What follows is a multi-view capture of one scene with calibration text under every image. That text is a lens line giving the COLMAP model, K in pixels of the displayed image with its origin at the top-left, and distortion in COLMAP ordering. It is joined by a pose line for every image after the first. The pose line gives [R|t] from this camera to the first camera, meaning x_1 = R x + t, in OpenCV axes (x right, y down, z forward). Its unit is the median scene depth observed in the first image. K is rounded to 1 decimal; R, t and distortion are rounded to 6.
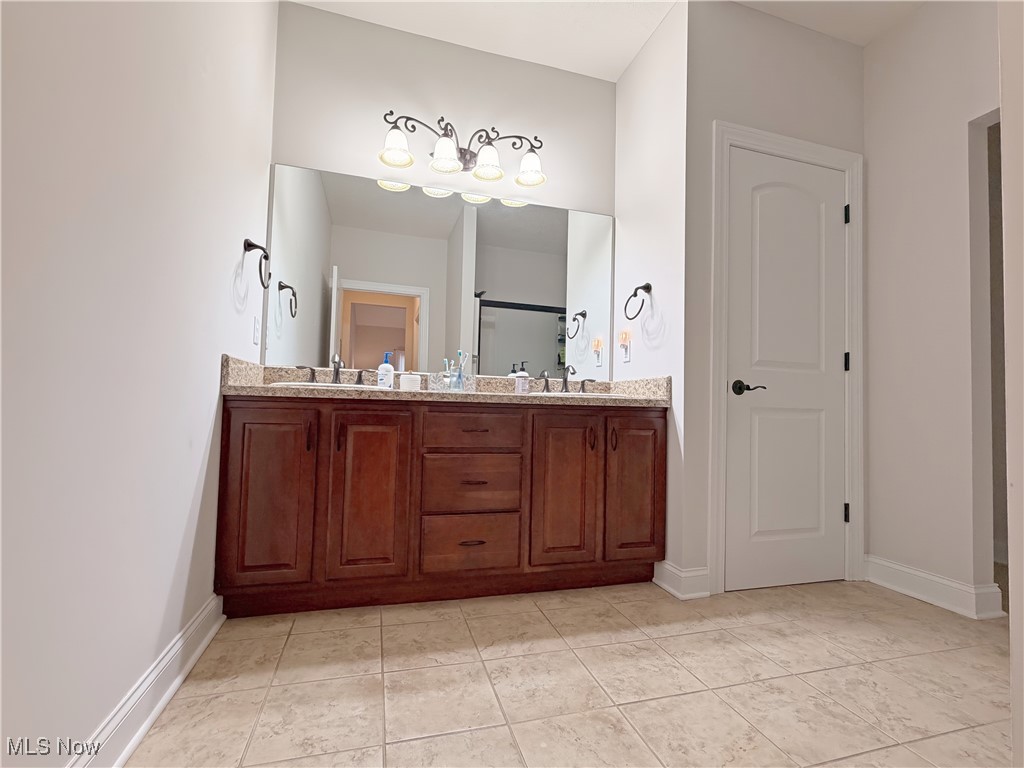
lens RADIAL K [[467.8, 0, 512.6], [0, 467.8, 386.1], [0, 0, 1]] dist [0.001947, 0.000228]
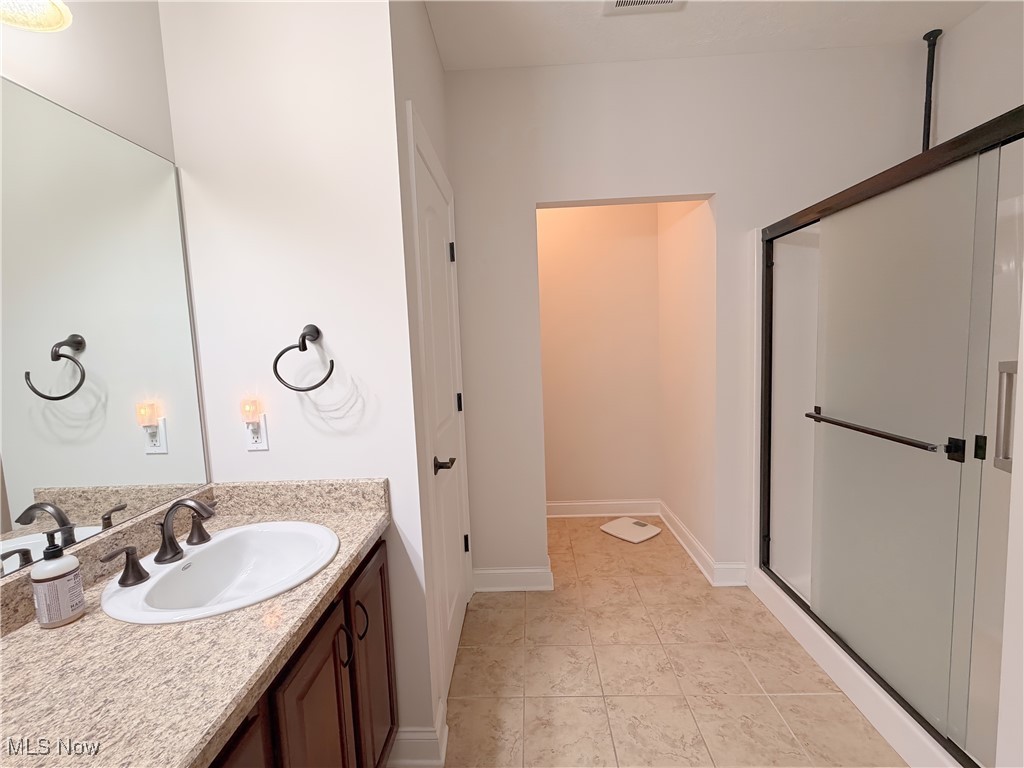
lens RADIAL K [[467.8, 0, 511.8], [0, 467.8, 385.2], [0, 0, 1]] dist [0.001947, 0.000228]
pose [[0.308353, -0.129955, 0.942353, -0.217246], [0.004791, 0.990824, 0.135071, -0.235697], [-0.951260, -0.037135, 0.306146, 0.603478]]
